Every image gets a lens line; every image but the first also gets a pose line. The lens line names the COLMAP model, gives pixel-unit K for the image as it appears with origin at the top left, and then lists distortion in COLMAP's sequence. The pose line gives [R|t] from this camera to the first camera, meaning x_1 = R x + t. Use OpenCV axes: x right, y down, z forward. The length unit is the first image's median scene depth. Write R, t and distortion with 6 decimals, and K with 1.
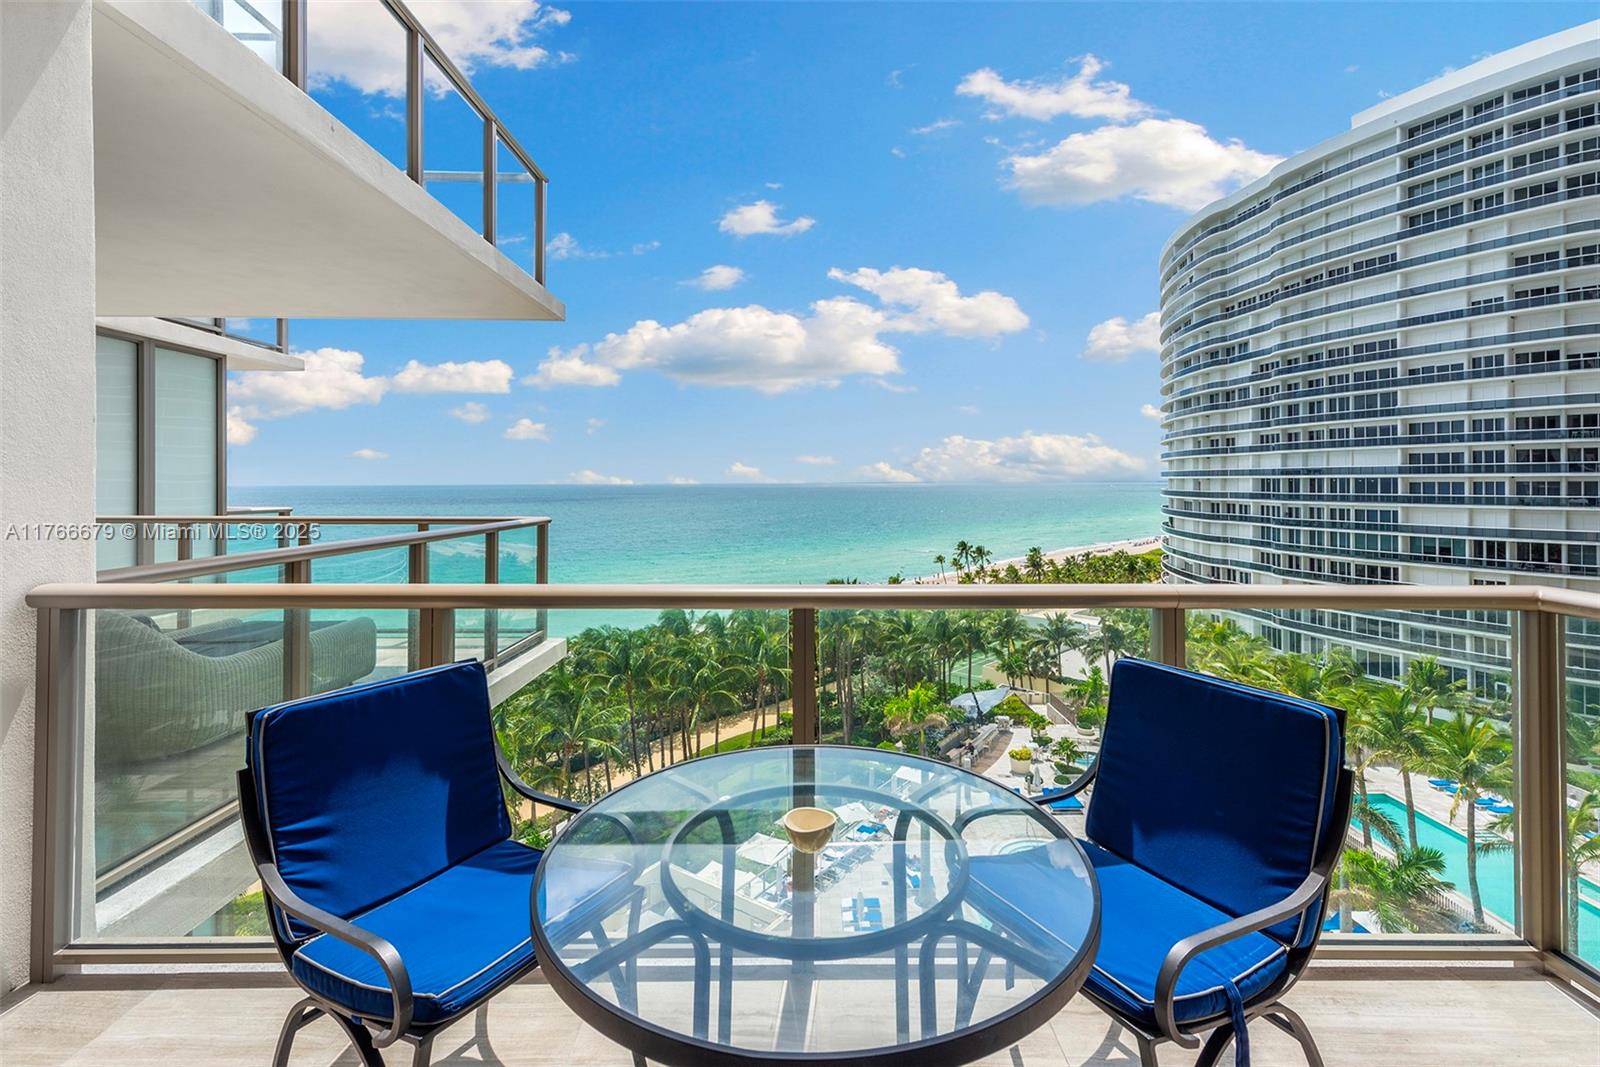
lens RADIAL K [[687.8, 0, 776.4], [0, 687.8, 497.1], [0, 0, 1]] dist [0.000234, -0.000542]
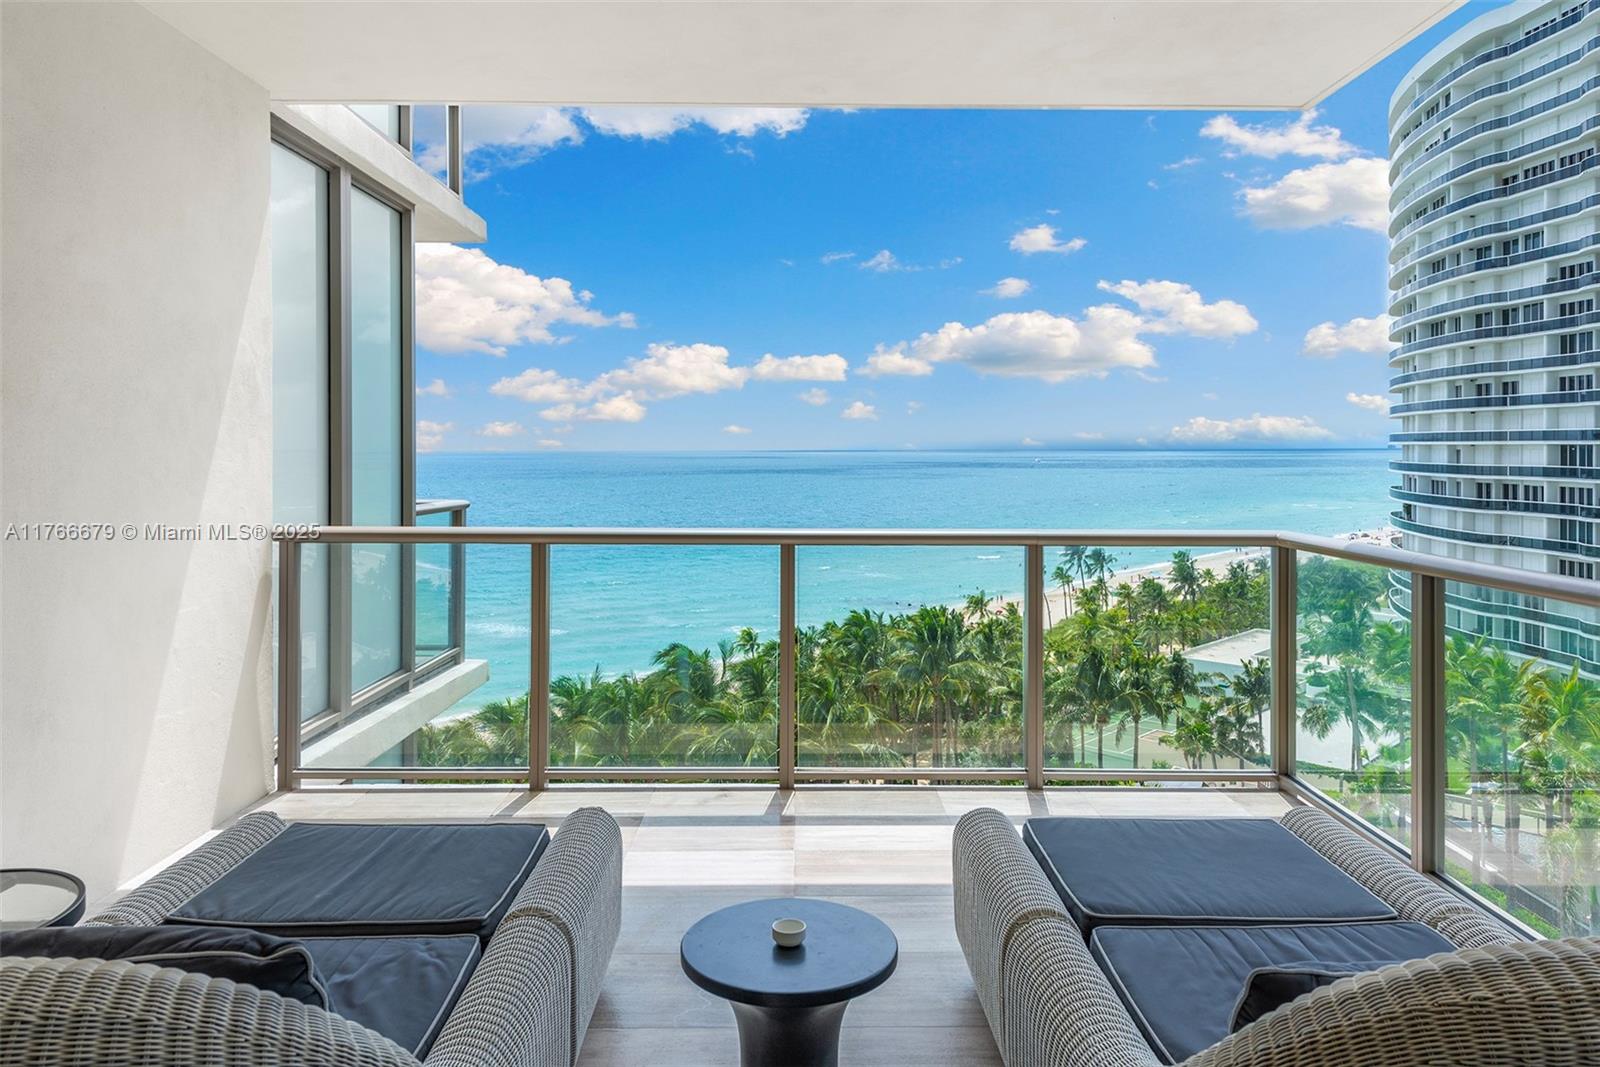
lens RADIAL K [[1143.8, 0, 806.8], [0, 1143.8, 480.4], [0, 0, 1]] dist [-0.000188, 0.004336]
pose [[0.999660, 0.005285, 0.025531, -0.495695], [-0.005514, 0.999945, 0.008914, 0.010658], [-0.025482, -0.009052, 0.999634, -1.040070]]
